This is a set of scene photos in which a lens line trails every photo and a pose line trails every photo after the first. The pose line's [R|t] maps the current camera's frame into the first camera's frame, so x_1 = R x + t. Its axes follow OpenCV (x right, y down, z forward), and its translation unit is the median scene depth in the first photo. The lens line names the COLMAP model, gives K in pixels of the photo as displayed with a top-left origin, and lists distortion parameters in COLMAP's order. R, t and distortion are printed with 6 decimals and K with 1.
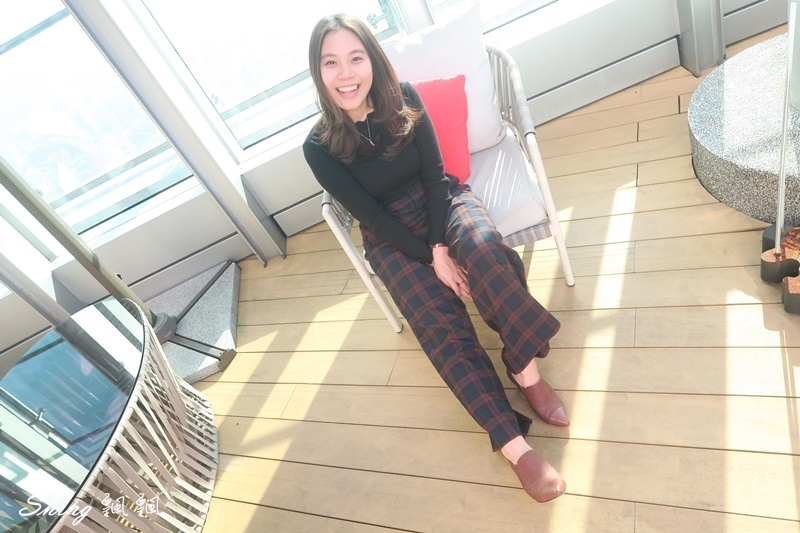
lens RADIAL K [[575.8, 0, 400.0], [0, 575.8, 266.5], [0, 0, 1]] dist [0.002350, 0.001896]
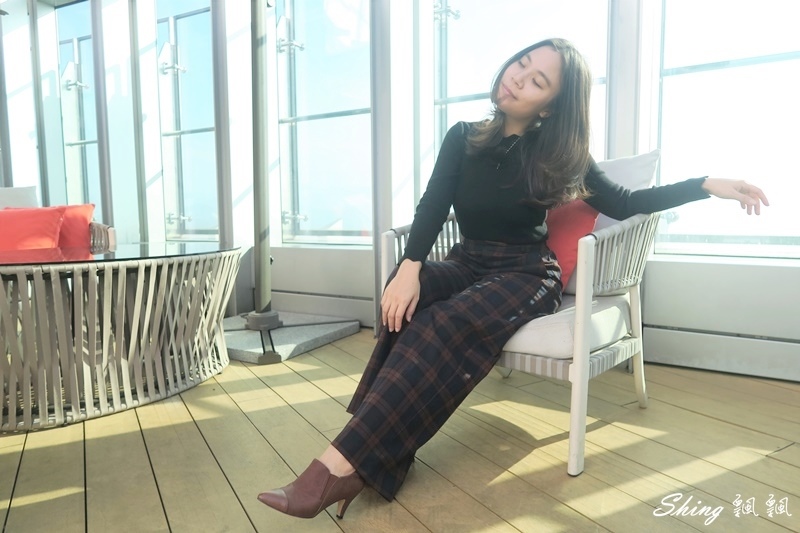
lens RADIAL K [[575.8, 0, 400.0], [0, 575.8, 266.5], [0, 0, 1]] dist [0.002350, 0.001896]
pose [[0.694569, 0.451775, -0.559887, 0.387026], [-0.647479, 0.731783, -0.212753, 0.121034], [0.313600, 0.510286, 0.800789, 0.201957]]
